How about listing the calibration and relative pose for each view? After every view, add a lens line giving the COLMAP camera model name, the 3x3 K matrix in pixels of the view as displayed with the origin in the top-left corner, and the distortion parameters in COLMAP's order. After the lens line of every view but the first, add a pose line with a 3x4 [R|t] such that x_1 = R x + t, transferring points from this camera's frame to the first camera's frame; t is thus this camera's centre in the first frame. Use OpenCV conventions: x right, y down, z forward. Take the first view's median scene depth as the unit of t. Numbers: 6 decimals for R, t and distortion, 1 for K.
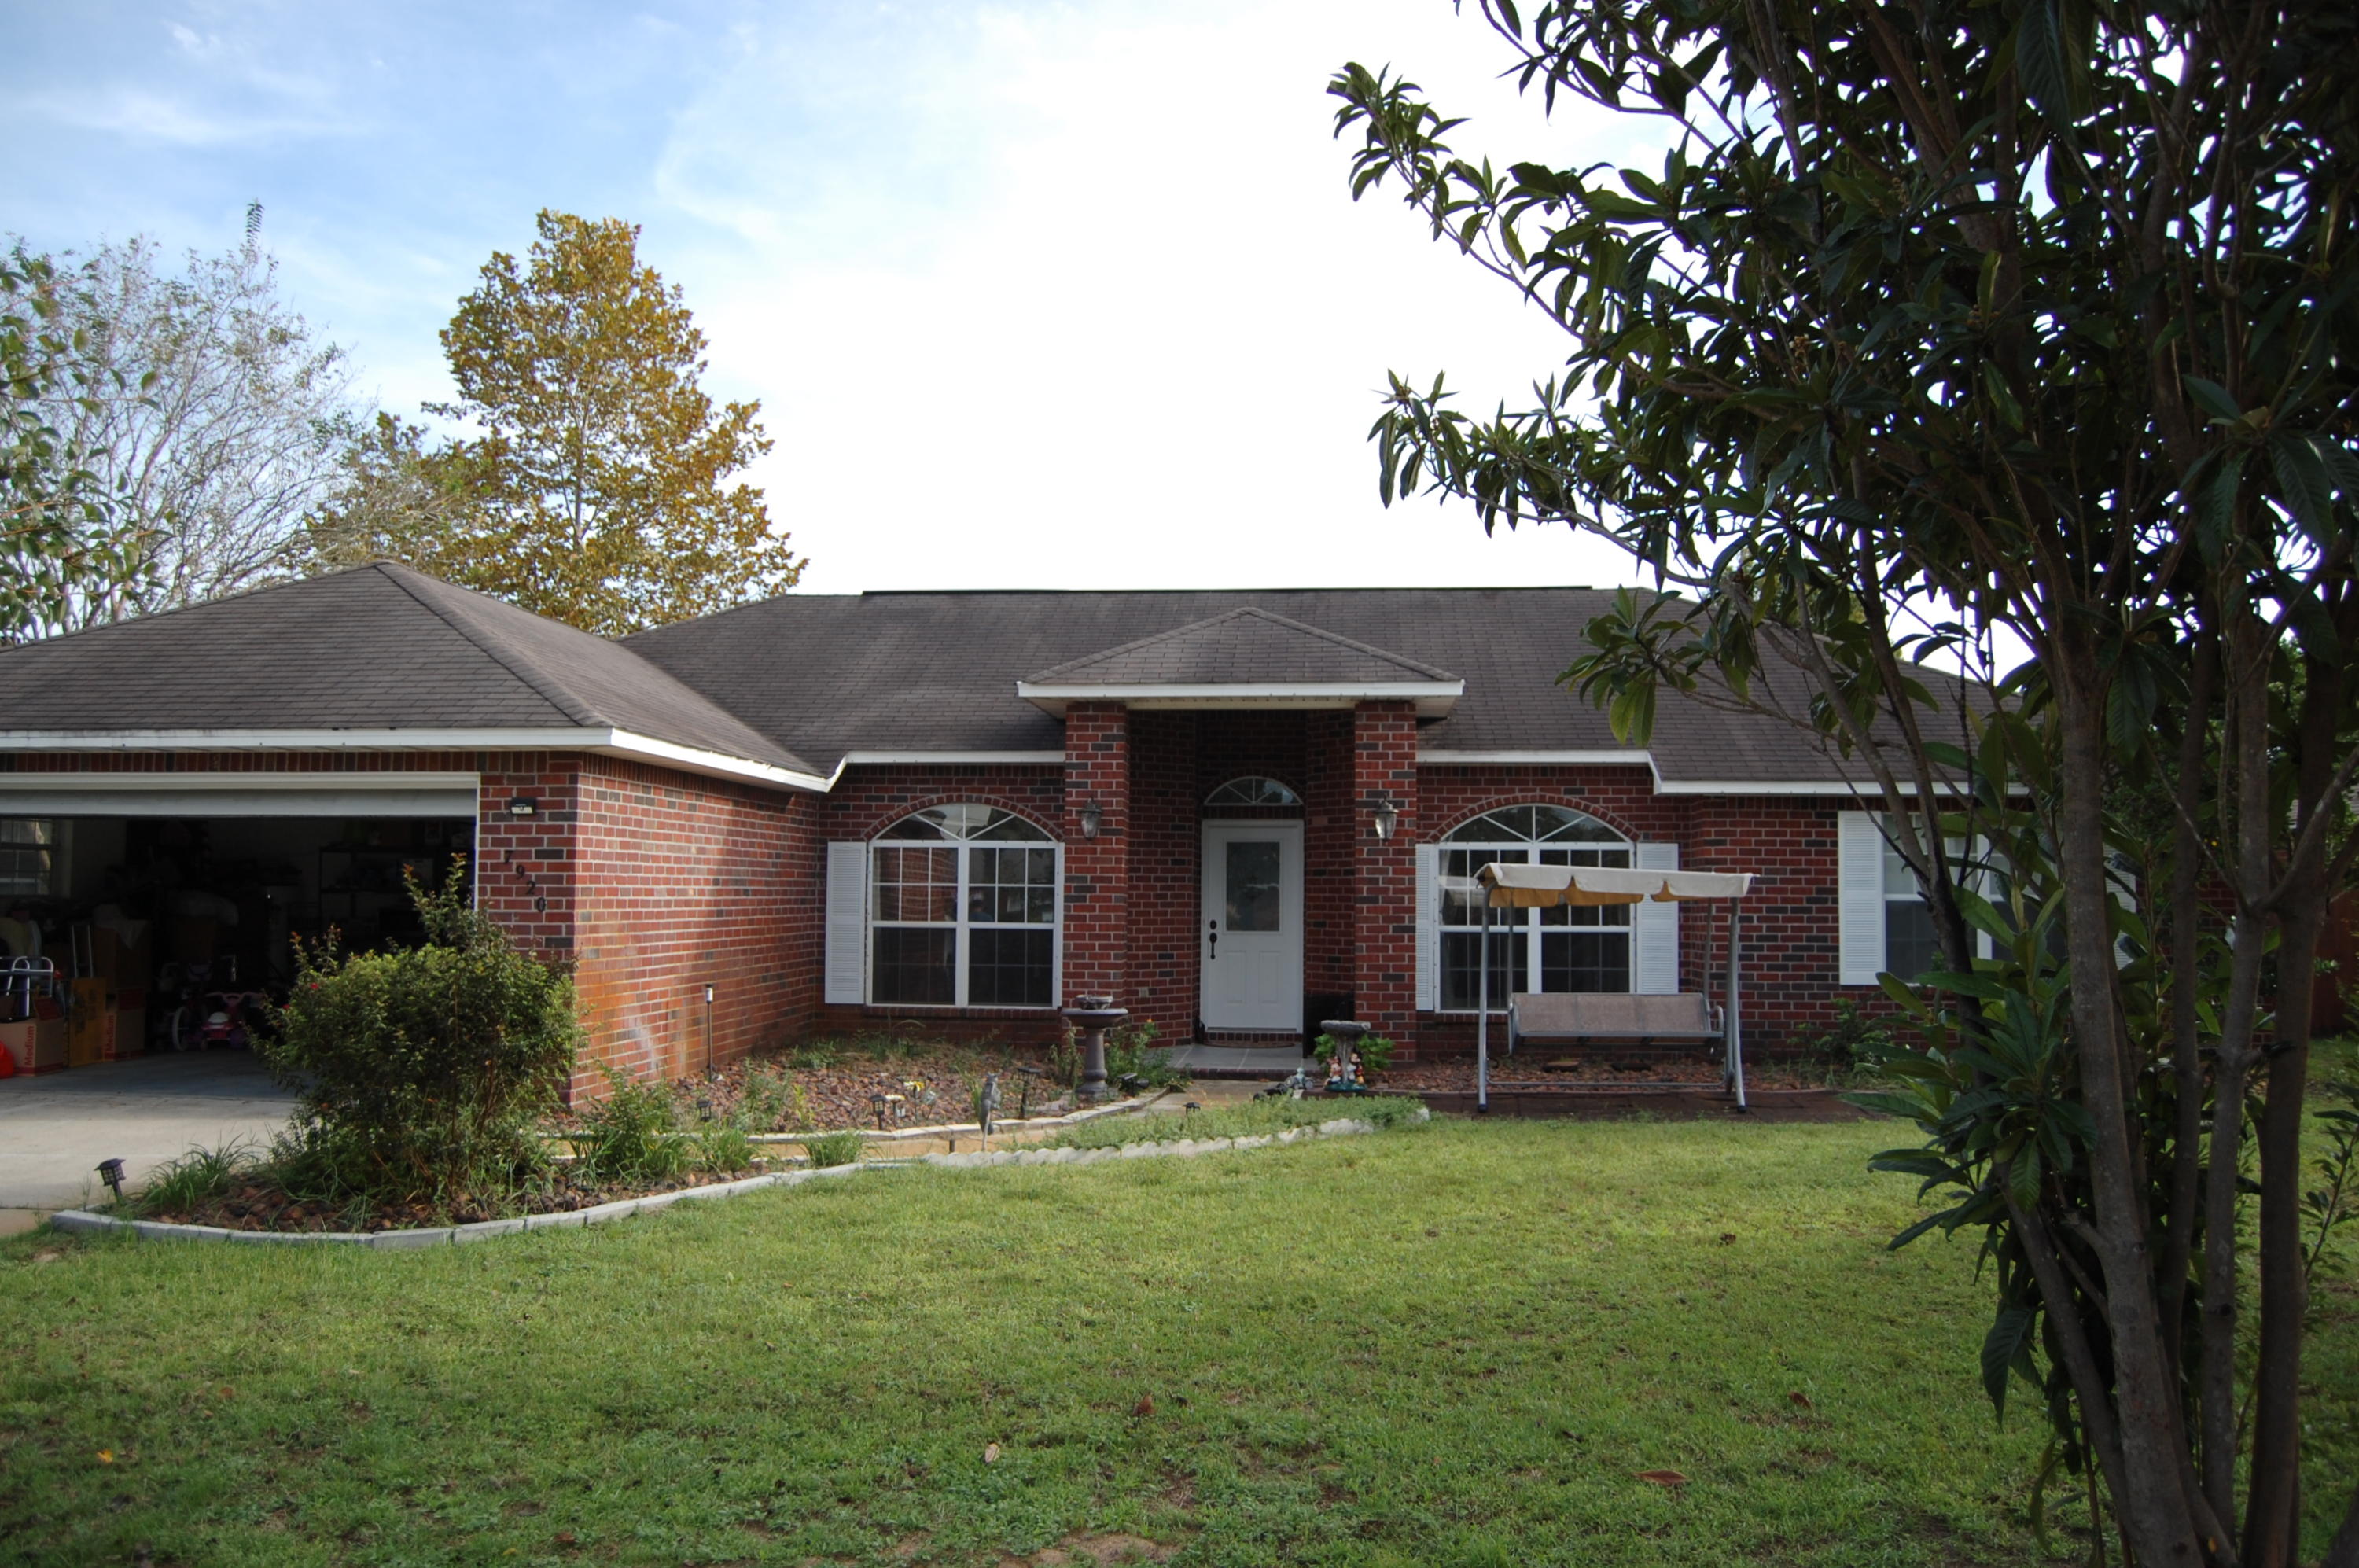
lens RADIAL K [[1812.0, 0, 1178.5], [0, 1812.0, 778.6], [0, 0, 1]] dist [-0.068132, 0.020025]
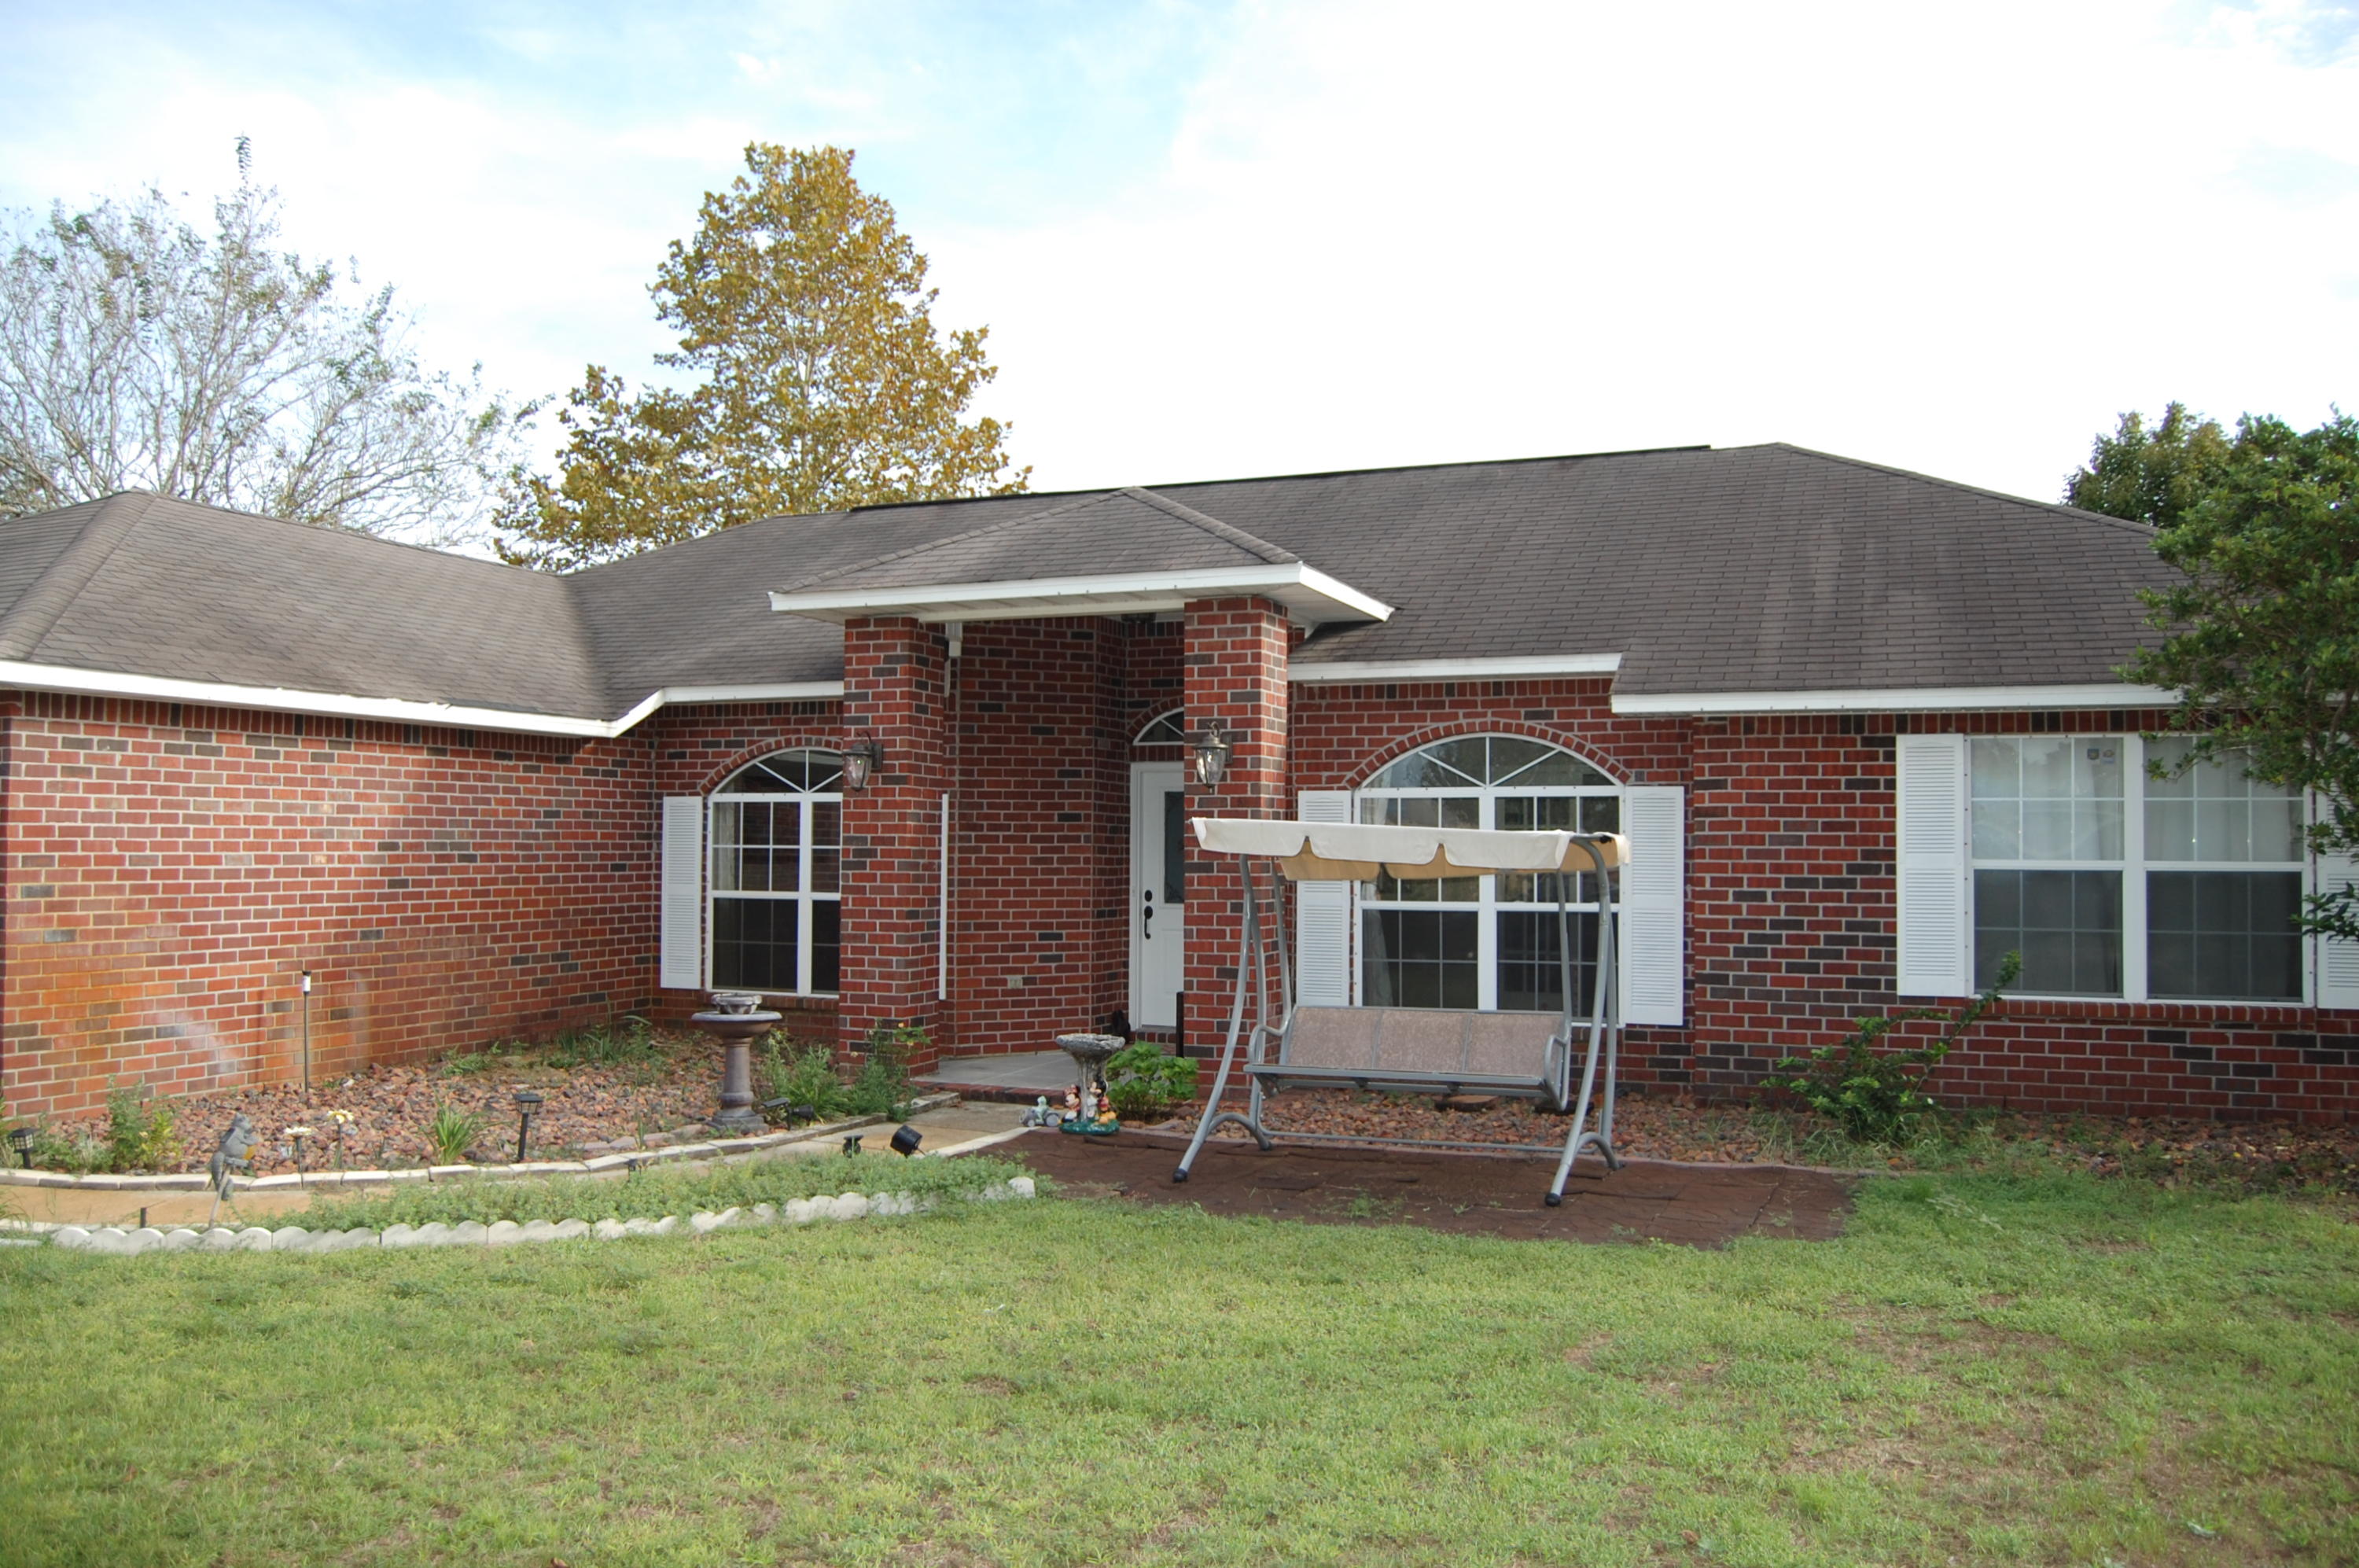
lens RADIAL K [[1812.0, 0, 1181.8], [0, 1812.0, 790.7], [0, 0, 1]] dist [-0.068132, 0.020025]
pose [[0.957222, -0.011634, -0.289122, 0.293859], [0.021101, 0.999338, 0.029651, 0.012934], [0.288586, -0.034484, 0.956833, 0.276407]]
